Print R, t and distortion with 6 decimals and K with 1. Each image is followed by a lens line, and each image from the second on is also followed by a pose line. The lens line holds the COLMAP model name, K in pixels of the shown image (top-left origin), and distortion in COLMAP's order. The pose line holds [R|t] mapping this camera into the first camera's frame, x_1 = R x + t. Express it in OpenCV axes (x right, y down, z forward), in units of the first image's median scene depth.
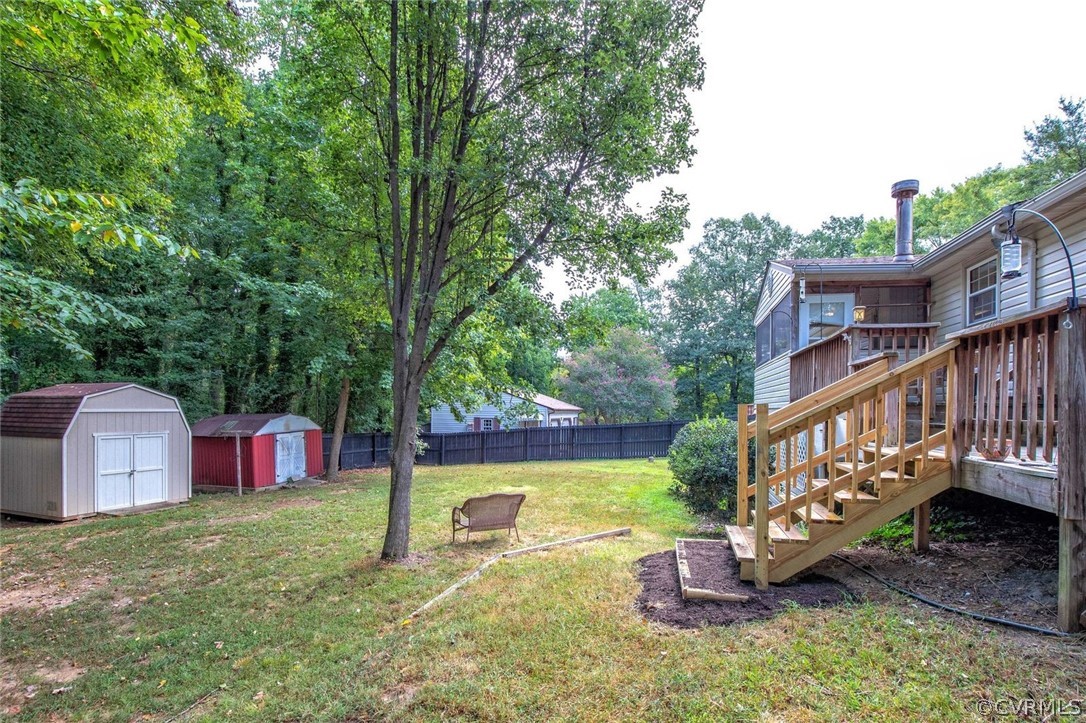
lens RADIAL K [[534.2, 0, 541.8], [0, 534.2, 405.7], [0, 0, 1]] dist [-0.015591, 0.001421]
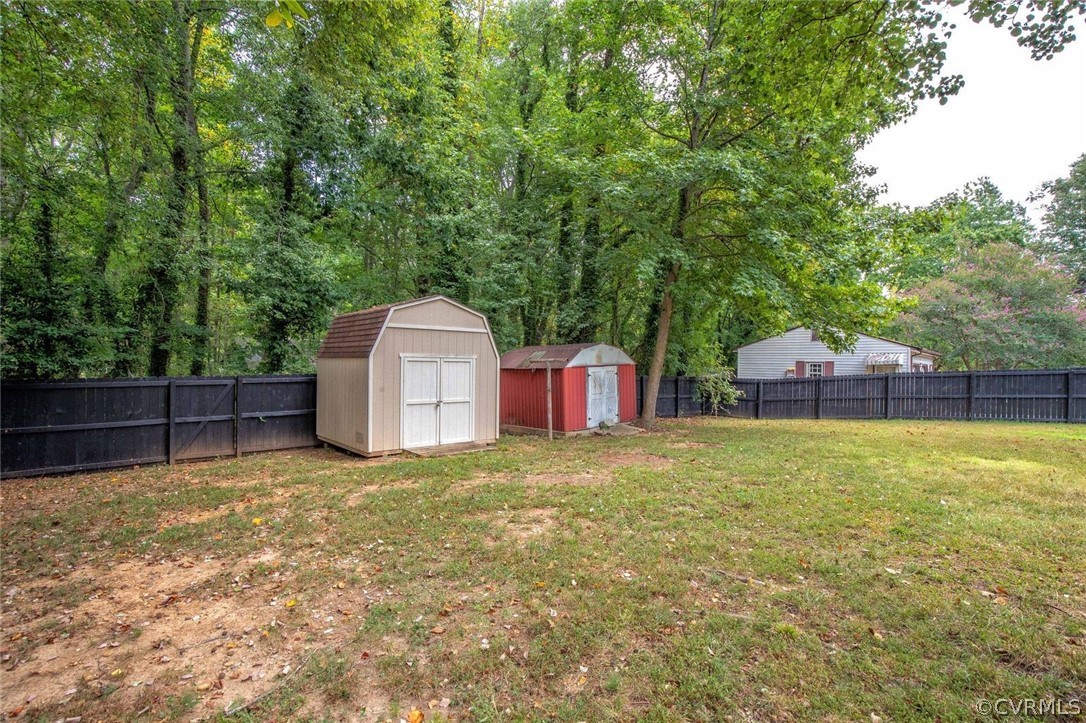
lens RADIAL K [[446.7, 0, 547.8], [0, 446.7, 364.7], [0, 0, 1]] dist [-0.011881, 0.000878]
pose [[0.898572, -0.000818, -0.438826, -0.292299], [-0.006547, 0.999862, -0.015269, 0.069465], [0.438778, 0.016593, 0.898442, 0.415563]]
